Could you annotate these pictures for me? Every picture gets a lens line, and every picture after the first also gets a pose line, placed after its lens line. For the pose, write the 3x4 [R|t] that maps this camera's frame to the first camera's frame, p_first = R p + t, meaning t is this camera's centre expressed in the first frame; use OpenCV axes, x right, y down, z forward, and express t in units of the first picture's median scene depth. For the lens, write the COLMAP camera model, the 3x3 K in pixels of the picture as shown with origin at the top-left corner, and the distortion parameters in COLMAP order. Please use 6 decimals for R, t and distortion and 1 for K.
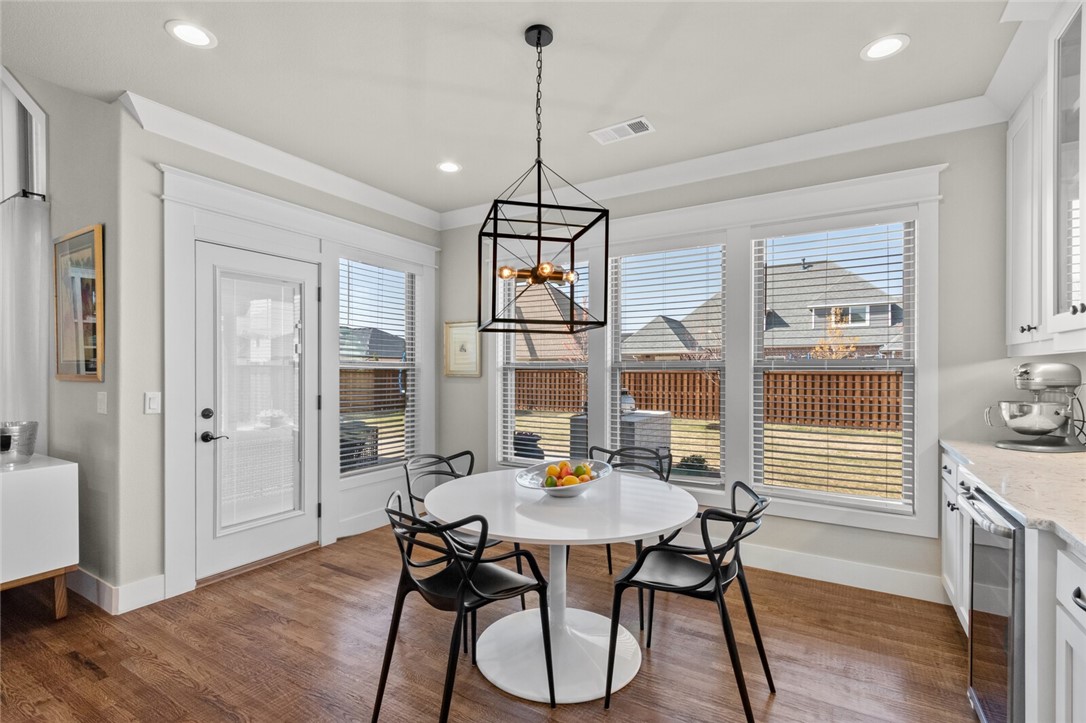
lens RADIAL K [[502.8, 0, 538.6], [0, 502.8, 371.6], [0, 0, 1]] dist [0.000214, -0.000178]
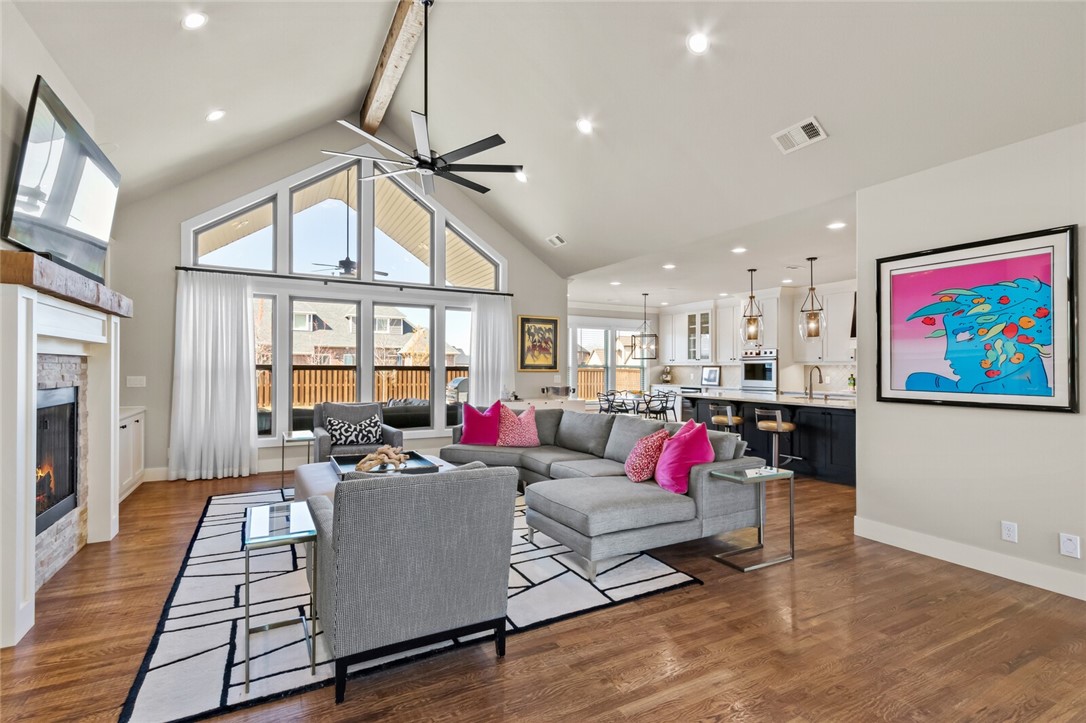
lens RADIAL K [[502.8, 0, 538.6], [0, 502.8, 371.6], [0, 0, 1]] dist [0.000214, -0.000178]
pose [[0.509848, -0.003830, 0.860256, -0.506909], [-0.003612, 0.999972, 0.006593, 0.000184], [-0.860257, -0.006469, 0.509819, -0.055027]]
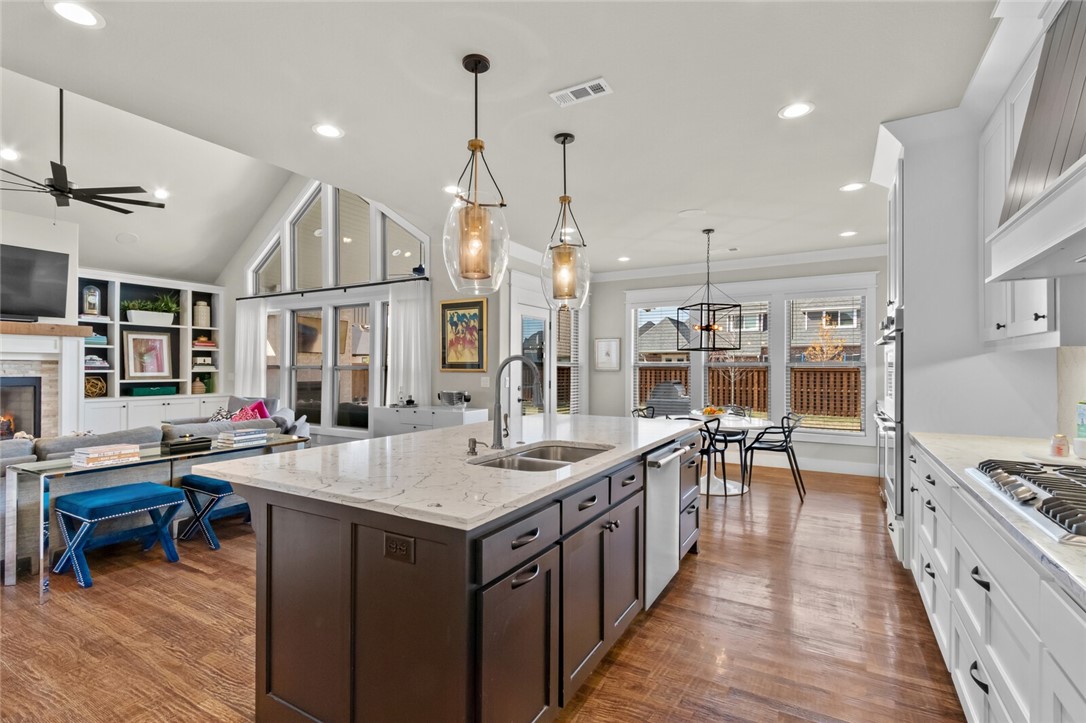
lens RADIAL K [[510.3, 0, 543.0], [0, 510.3, 361.5], [0, 0, 1]] dist [-0.000719, -0.000298]
pose [[0.999623, 0.003176, 0.027256, -0.101195], [-0.002808, 0.999904, -0.013544, 0.000739], [-0.027296, 0.013462, 0.999537, -0.167927]]
